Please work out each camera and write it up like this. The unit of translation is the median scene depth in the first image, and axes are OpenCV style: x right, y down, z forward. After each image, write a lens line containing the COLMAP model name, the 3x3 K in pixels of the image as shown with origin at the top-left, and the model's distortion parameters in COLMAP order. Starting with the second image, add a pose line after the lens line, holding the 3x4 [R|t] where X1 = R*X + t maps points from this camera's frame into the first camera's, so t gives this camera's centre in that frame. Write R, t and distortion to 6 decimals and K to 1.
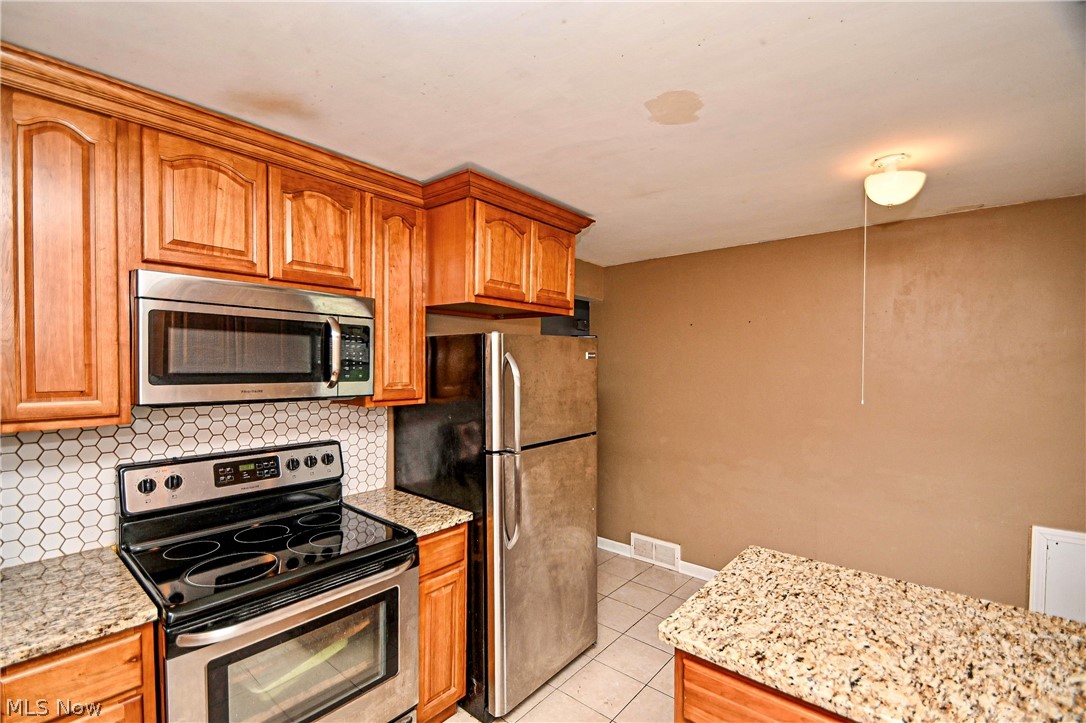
lens RADIAL K [[477.1, 0, 535.5], [0, 477.1, 372.3], [0, 0, 1]] dist [0.014135, -0.010135]
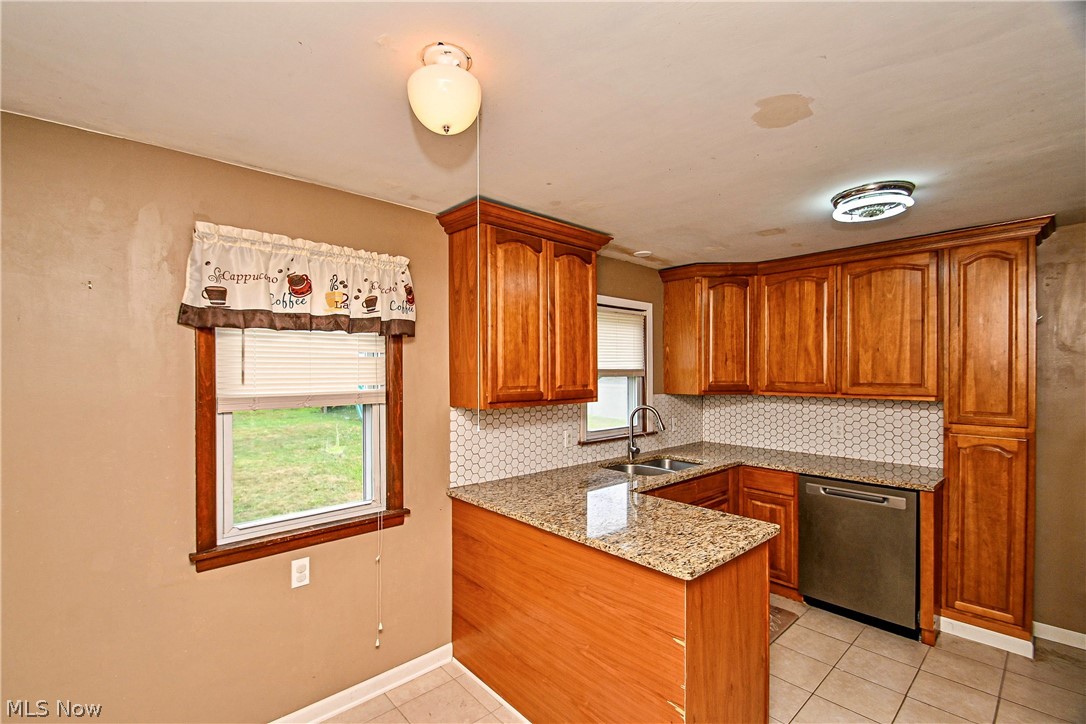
lens RADIAL K [[477.1, 0, 539.5], [0, 477.1, 374.5], [0, 0, 1]] dist [0.014135, -0.010135]
pose [[-0.993182, -0.004698, 0.116483, 0.538134], [-0.001958, 0.999719, 0.023624, -0.024373], [-0.116561, 0.023235, -0.992912, 1.646783]]
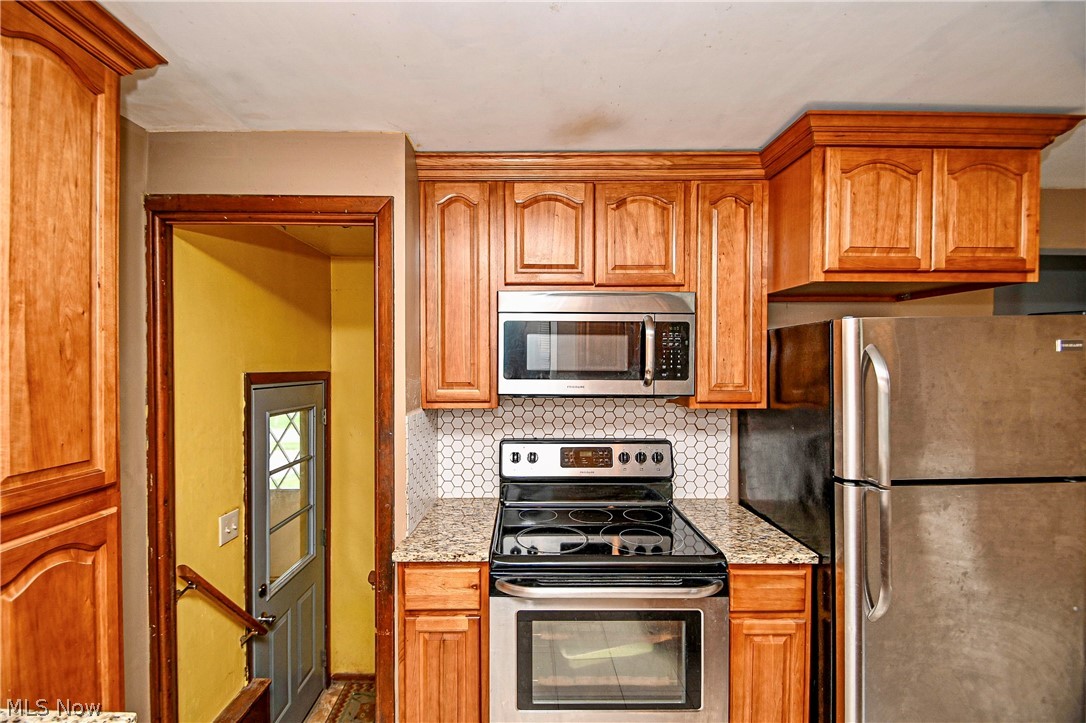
lens RADIAL K [[477.1, 0, 536.6], [0, 477.1, 367.0], [0, 0, 1]] dist [0.014135, -0.010135]
pose [[0.658615, -0.001721, -0.752478, 0.164584], [-0.008833, 0.999911, -0.010019, 0.004154], [0.752428, 0.013245, 0.658541, 0.158648]]
